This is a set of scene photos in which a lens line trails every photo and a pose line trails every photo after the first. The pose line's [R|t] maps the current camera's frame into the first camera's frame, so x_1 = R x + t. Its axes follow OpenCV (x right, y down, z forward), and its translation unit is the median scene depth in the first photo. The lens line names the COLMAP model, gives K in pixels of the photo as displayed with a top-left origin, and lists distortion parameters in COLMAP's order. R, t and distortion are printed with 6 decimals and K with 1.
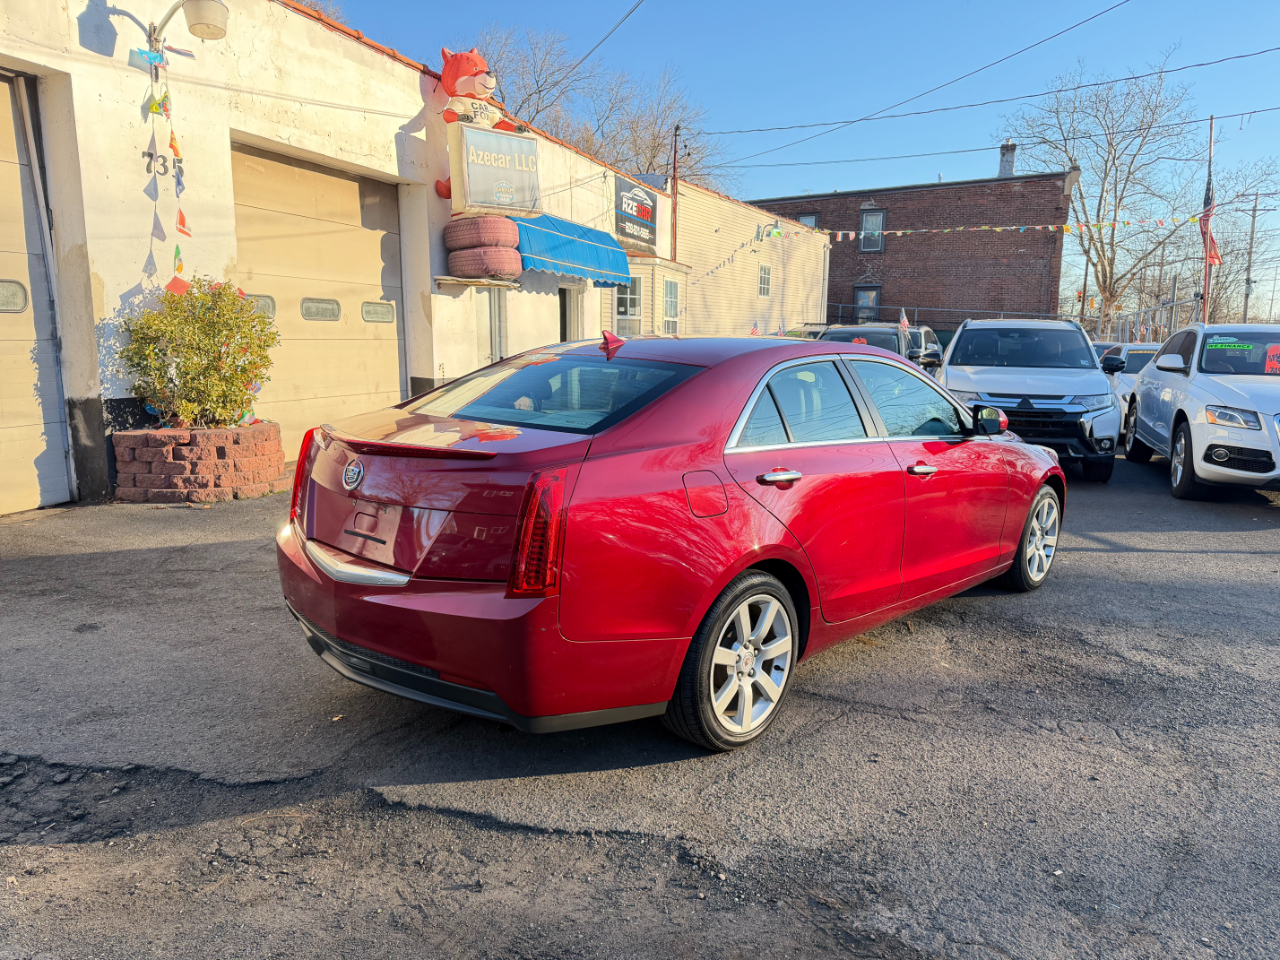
lens RADIAL K [[900.5, 0, 636.9], [0, 900.5, 483.0], [0, 0, 1]] dist [0.022525, -0.043865]
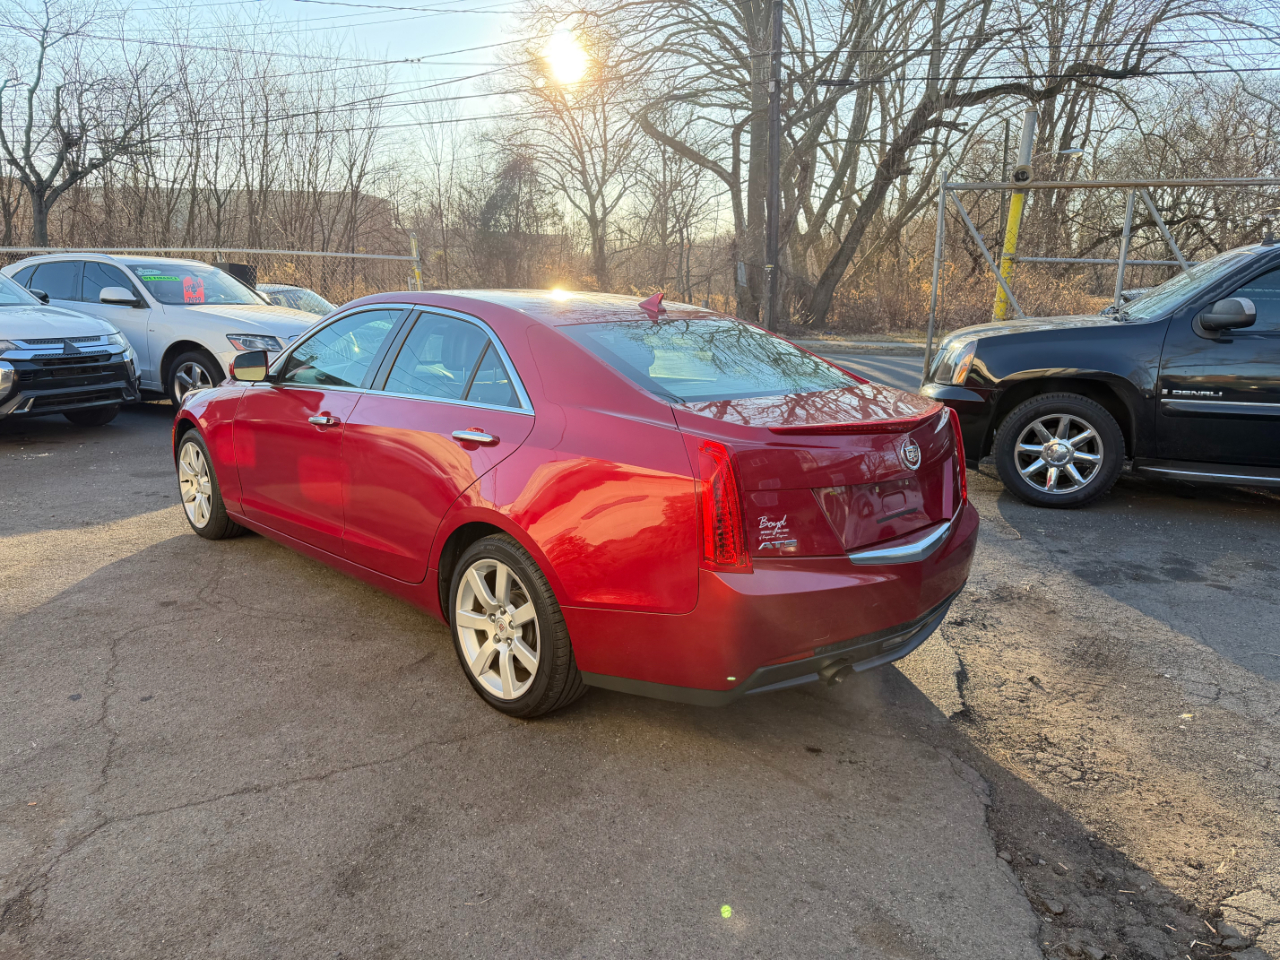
lens RADIAL K [[906.0, 0, 638.2], [0, 906.0, 480.9], [0, 0, 1]] dist [0.000930, -0.000626]
pose [[0.032664, -0.226214, 0.973530, -0.333406], [0.141182, 0.965327, 0.219571, -0.060698], [-0.989445, 0.130273, 0.063468, 0.318934]]
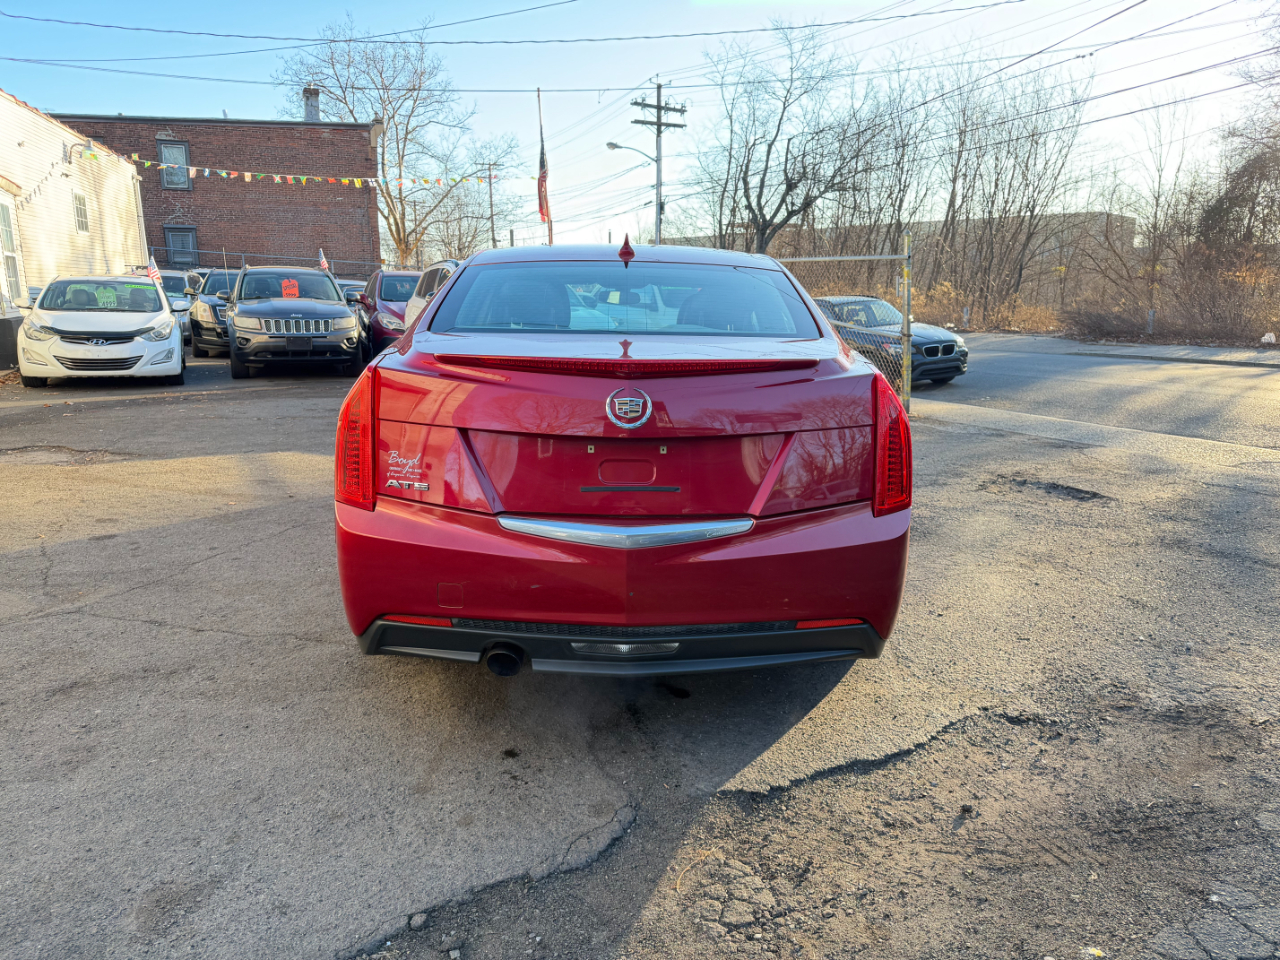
lens RADIAL K [[906.0, 0, 638.2], [0, 906.0, 480.9], [0, 0, 1]] dist [0.000930, -0.000626]
pose [[0.711403, -0.145595, 0.687537, -0.215259], [0.113216, 0.989270, 0.092345, -0.003632], [-0.693605, 0.012145, 0.720253, 0.118763]]
